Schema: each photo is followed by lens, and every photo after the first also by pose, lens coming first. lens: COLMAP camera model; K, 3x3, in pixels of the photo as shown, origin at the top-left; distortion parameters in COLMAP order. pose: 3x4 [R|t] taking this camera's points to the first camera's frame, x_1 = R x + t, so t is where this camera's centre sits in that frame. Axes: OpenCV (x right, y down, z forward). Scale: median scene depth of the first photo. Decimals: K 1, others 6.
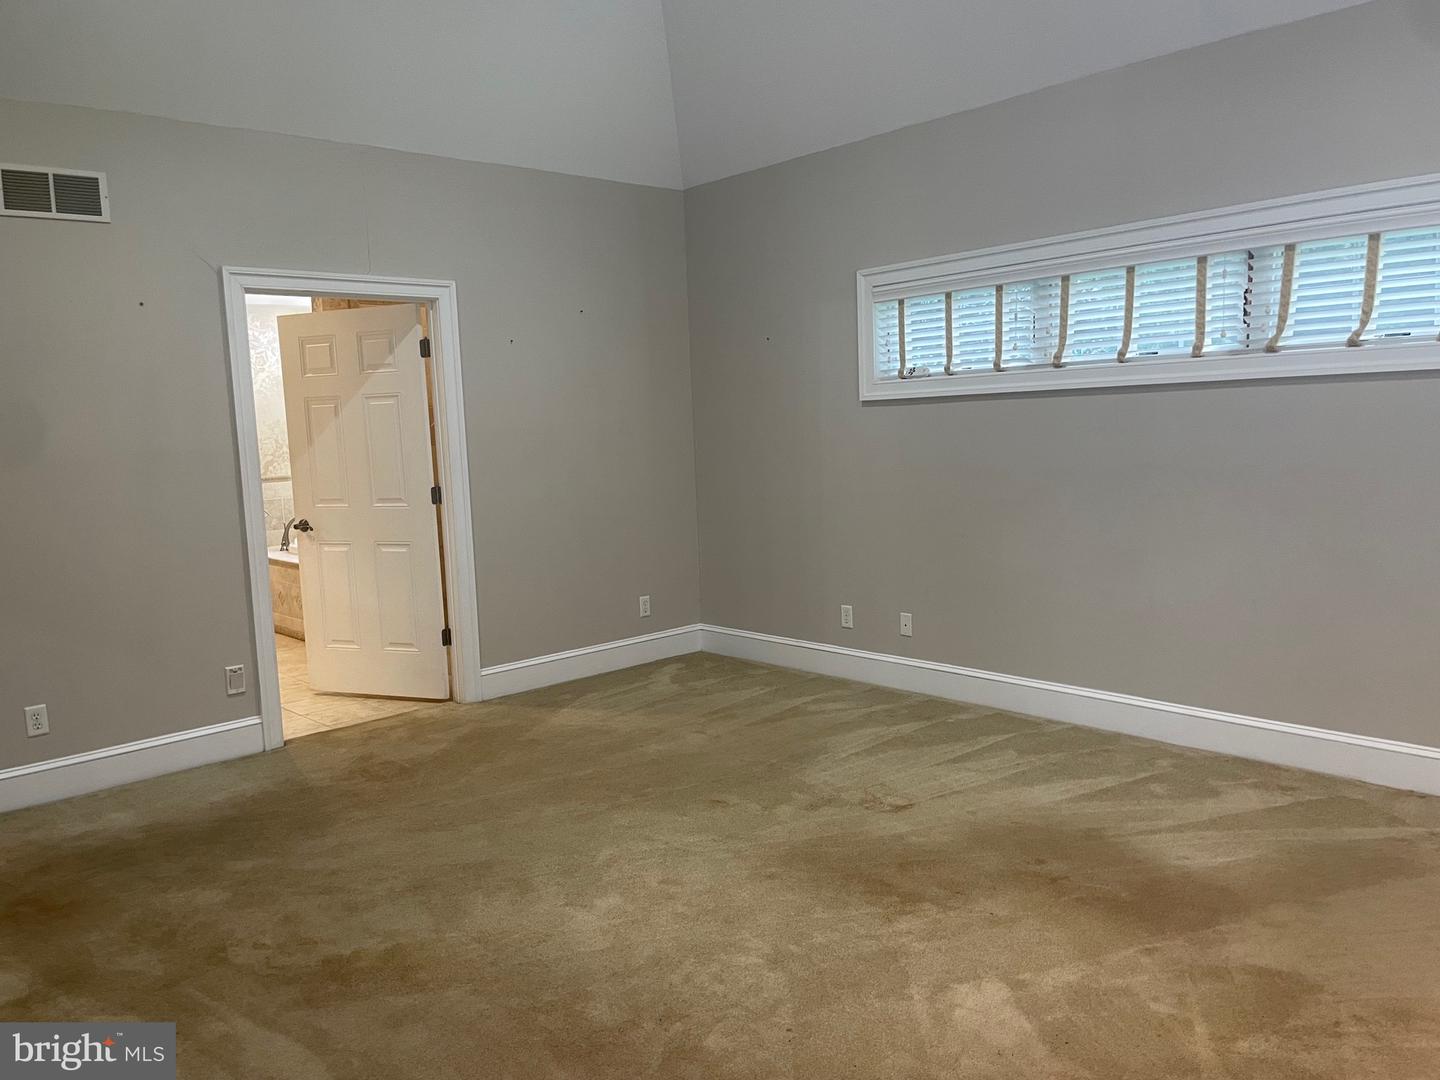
lens RADIAL K [[1092.4, 0, 729.7], [0, 1092.4, 539.6], [0, 0, 1]] dist [0.077859, -0.105694]
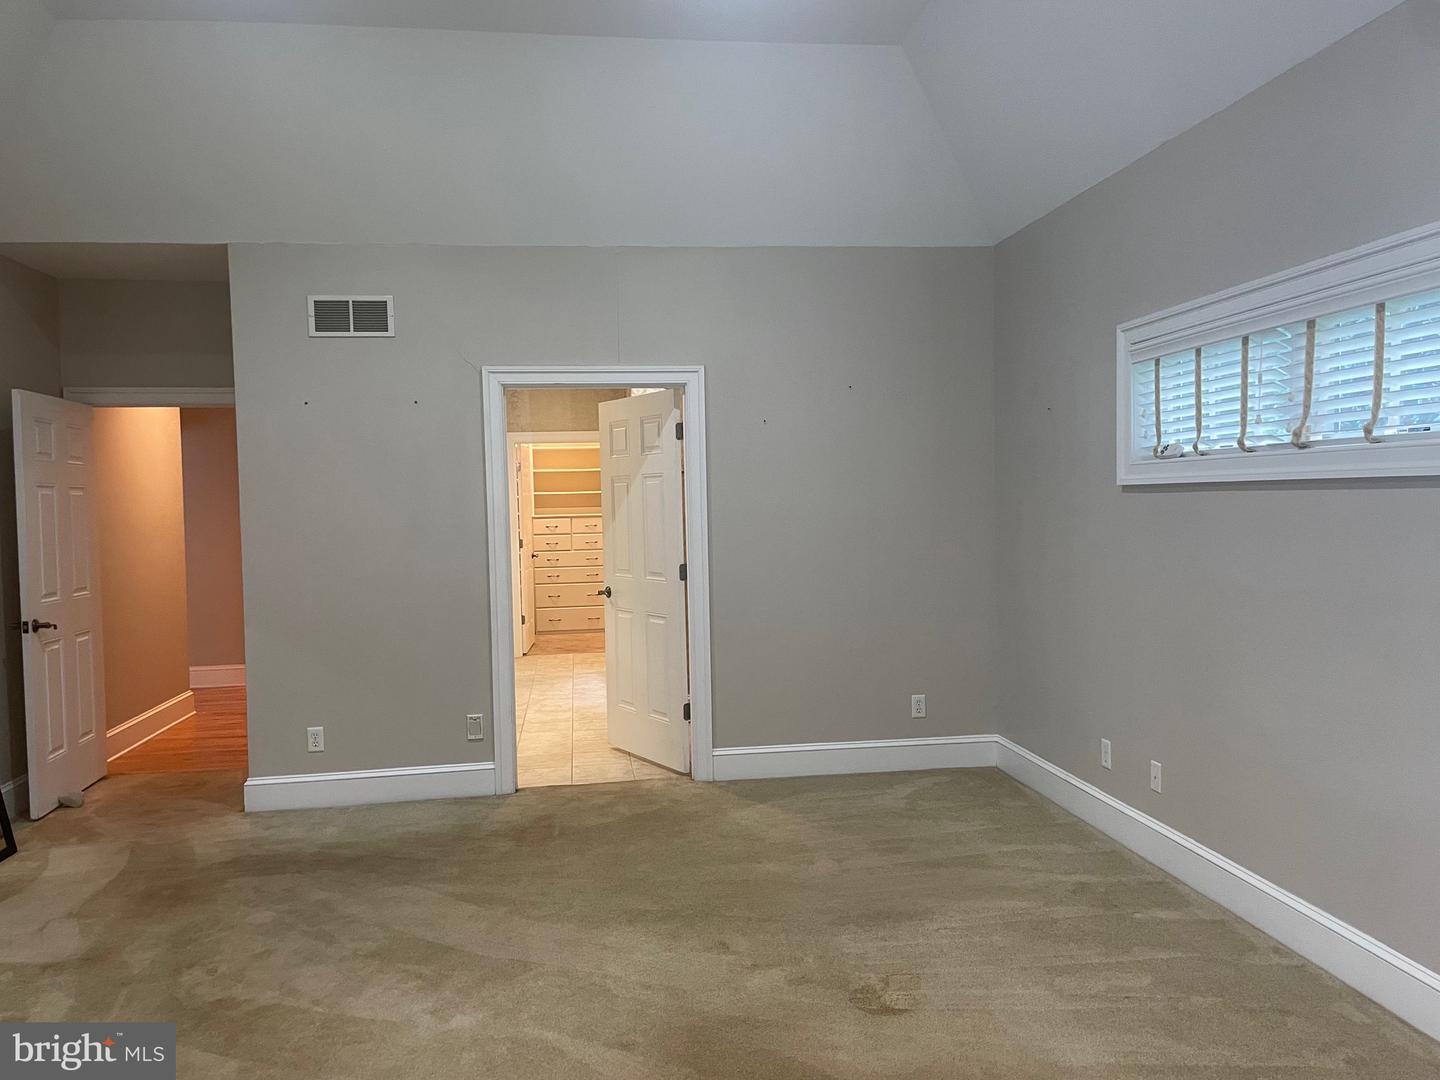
lens RADIAL K [[1092.4, 0, 711.3], [0, 1092.4, 541.9], [0, 0, 1]] dist [0.077859, -0.105694]
pose [[0.821056, 0.042826, -0.569239, 0.370029], [-0.071761, 0.997015, -0.028497, -0.045893], [0.566319, 0.064246, 0.821678, 0.191621]]
